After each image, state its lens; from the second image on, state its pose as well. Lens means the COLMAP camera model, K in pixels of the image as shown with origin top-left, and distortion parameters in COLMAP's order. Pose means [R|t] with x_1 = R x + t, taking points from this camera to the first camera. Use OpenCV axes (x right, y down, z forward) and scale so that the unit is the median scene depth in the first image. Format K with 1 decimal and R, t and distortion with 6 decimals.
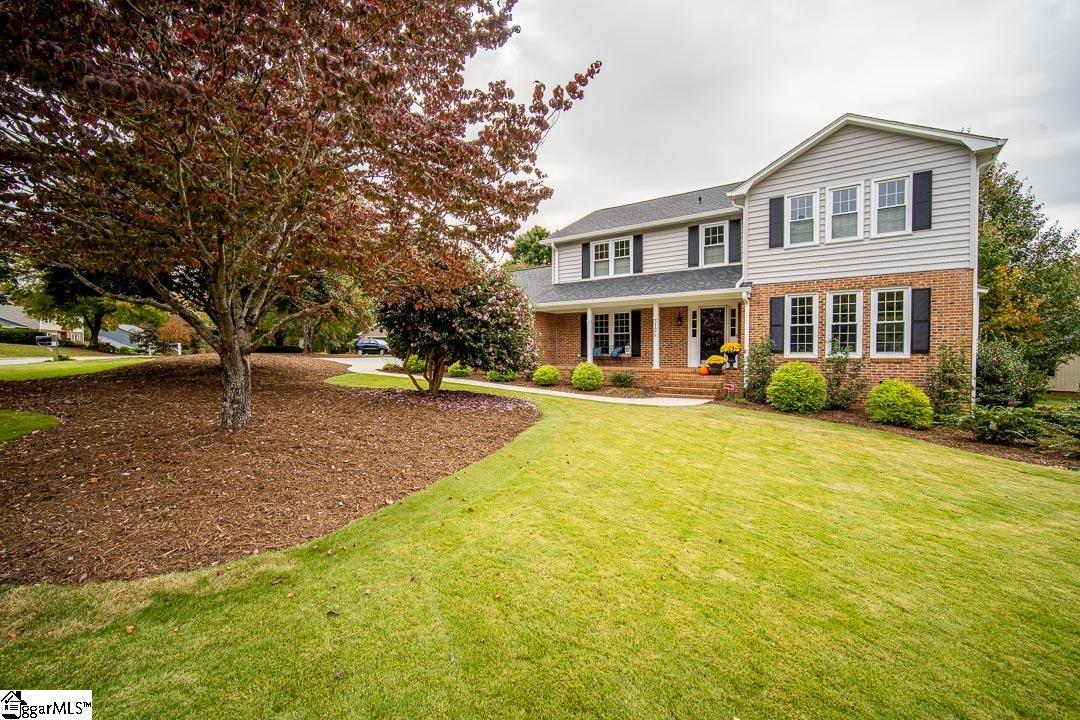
lens RADIAL K [[457.5, 0, 527.5], [0, 457.5, 359.6], [0, 0, 1]] dist [-0.004355, -0.000153]
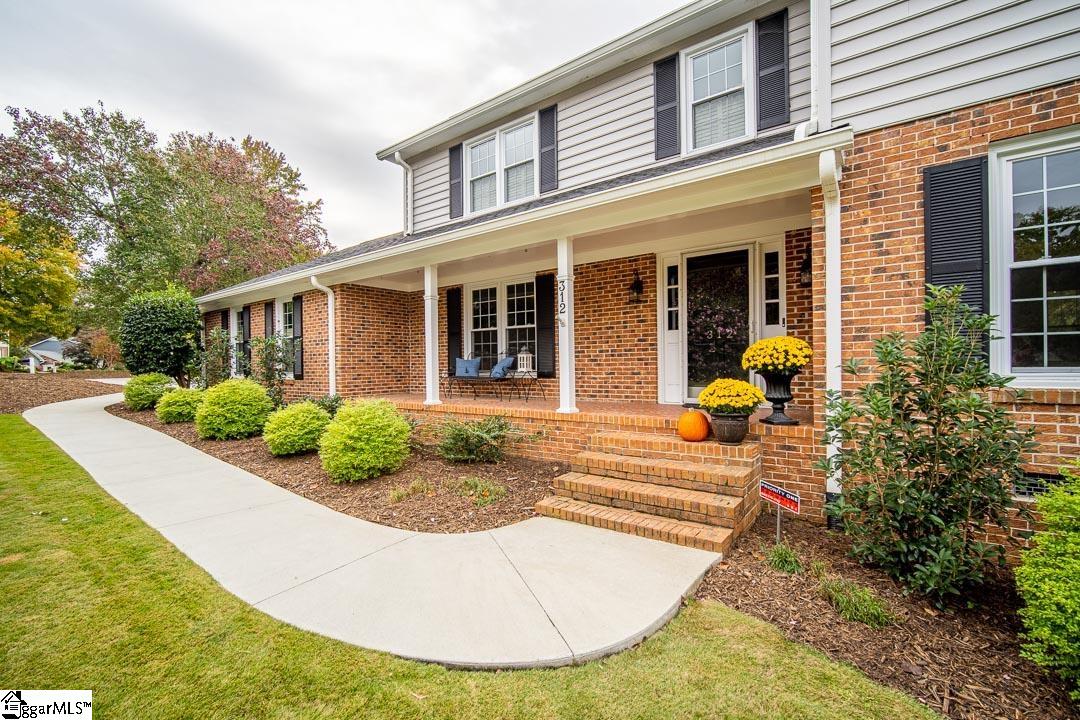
lens RADIAL K [[457.5, 0, 527.5], [0, 457.5, 359.6], [0, 0, 1]] dist [-0.004355, -0.000153]
pose [[0.999806, -0.008731, -0.017684, 0.243662], [0.008263, 0.999619, -0.026345, -0.013065], [0.017907, 0.026194, 0.999496, 0.595357]]
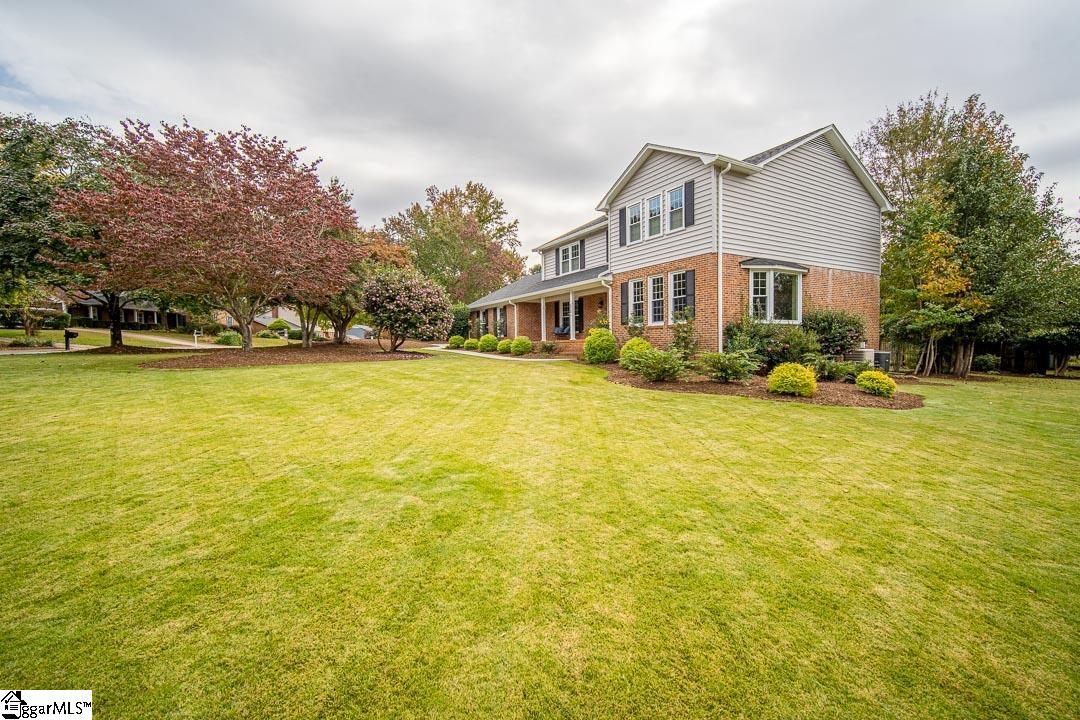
lens RADIAL K [[457.5, 0, 527.5], [0, 457.5, 359.6], [0, 0, 1]] dist [-0.004355, -0.000153]
pose [[0.910620, 0.002565, -0.413237, 0.687227], [0.001029, 0.999964, 0.008474, 0.063089], [0.413243, -0.008141, 0.910584, -0.278720]]
